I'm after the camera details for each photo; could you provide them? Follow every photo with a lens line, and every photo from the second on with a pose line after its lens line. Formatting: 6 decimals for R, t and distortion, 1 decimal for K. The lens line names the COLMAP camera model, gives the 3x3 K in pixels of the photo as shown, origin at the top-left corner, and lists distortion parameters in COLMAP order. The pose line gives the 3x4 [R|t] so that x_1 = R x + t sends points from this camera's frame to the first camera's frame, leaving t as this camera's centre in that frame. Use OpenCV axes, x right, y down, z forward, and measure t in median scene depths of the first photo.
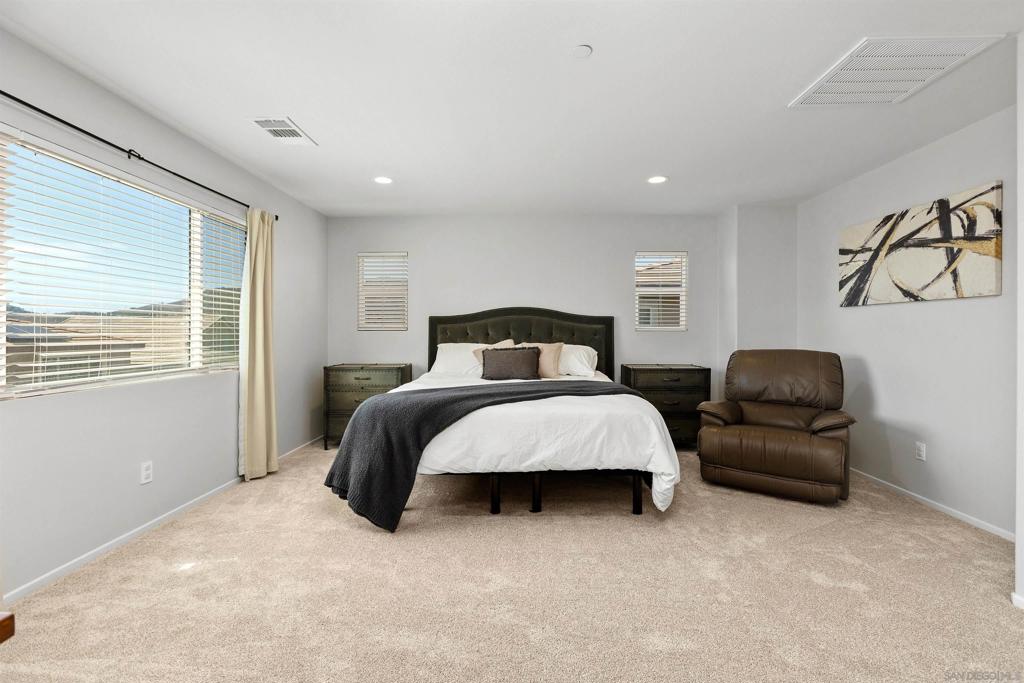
lens RADIAL K [[458.9, 0, 509.7], [0, 458.9, 333.2], [0, 0, 1]] dist [-0.001174, -0.001424]
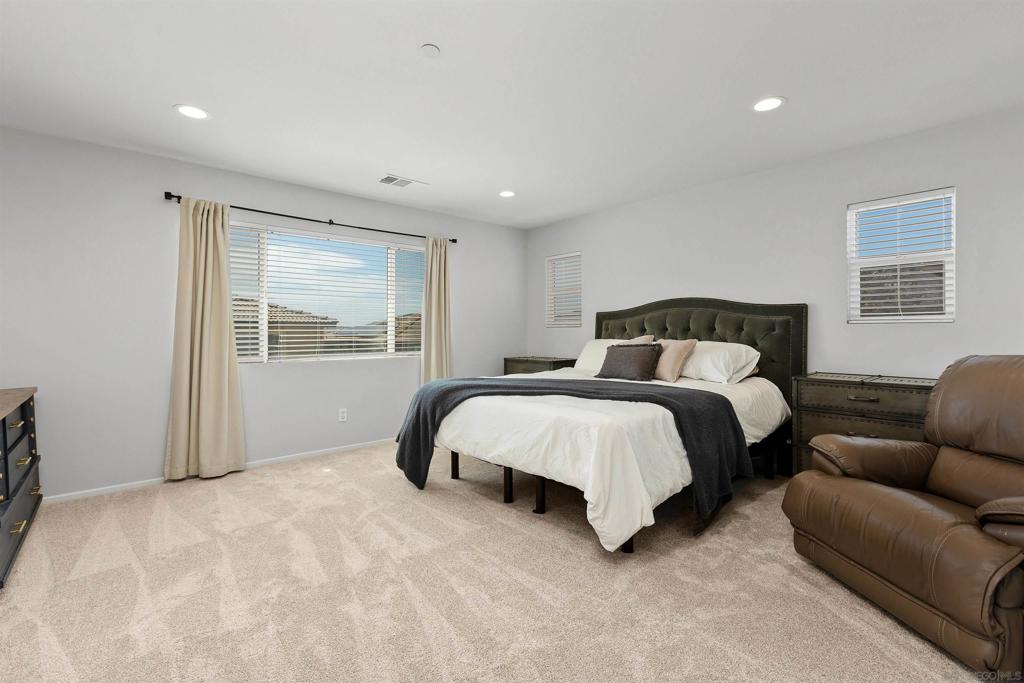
lens RADIAL K [[458.9, 0, 509.7], [0, 458.9, 333.2], [0, 0, 1]] dist [-0.001174, -0.001424]
pose [[0.670133, -0.000740, -0.742241, 0.655728], [0.001794, 0.999998, 0.000623, 0.011004], [0.742239, -0.001749, 0.670133, 0.281045]]
